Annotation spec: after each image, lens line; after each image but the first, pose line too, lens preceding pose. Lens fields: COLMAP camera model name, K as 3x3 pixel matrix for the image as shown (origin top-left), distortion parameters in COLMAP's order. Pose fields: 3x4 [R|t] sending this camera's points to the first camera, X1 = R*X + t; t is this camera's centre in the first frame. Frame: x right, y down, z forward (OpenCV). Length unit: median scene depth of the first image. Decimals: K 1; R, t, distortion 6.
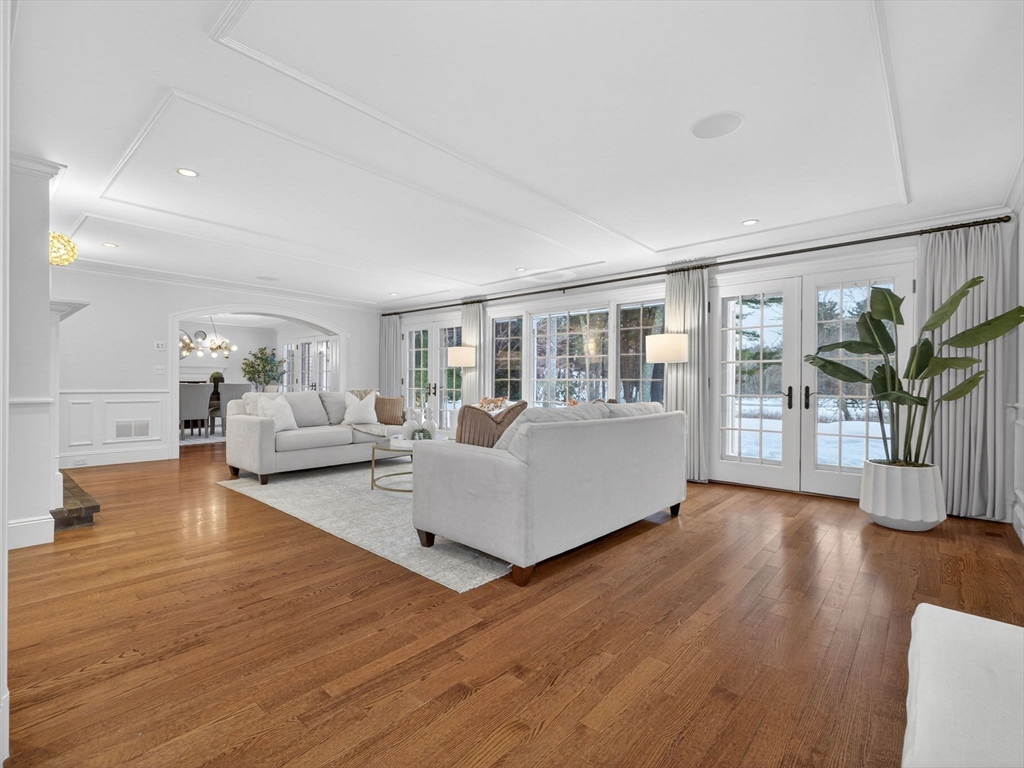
lens RADIAL K [[482.9, 0, 507.9], [0, 482.9, 381.6], [0, 0, 1]] dist [0.005996, 0.000104]
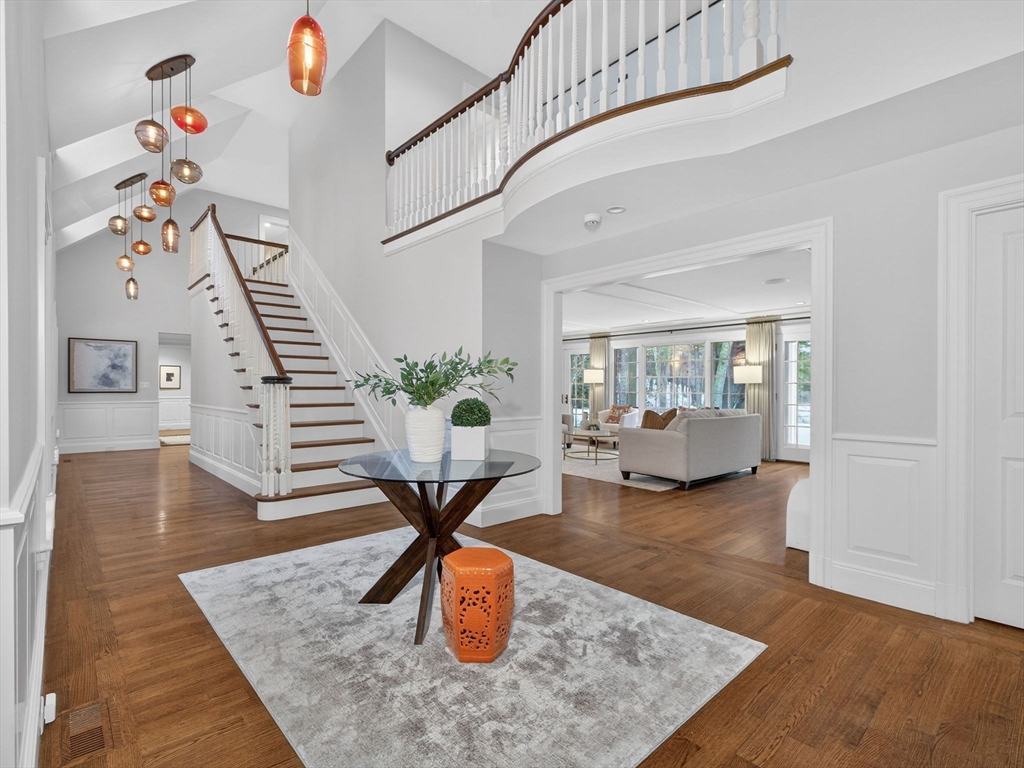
lens RADIAL K [[482.9, 0, 514.9], [0, 482.9, 393.2], [0, 0, 1]] dist [0.005996, 0.000104]
pose [[0.994114, -0.003055, -0.108296, -0.241982], [0.004294, 0.999928, 0.011212, -0.026109], [0.108254, -0.011611, 0.994055, -0.617467]]
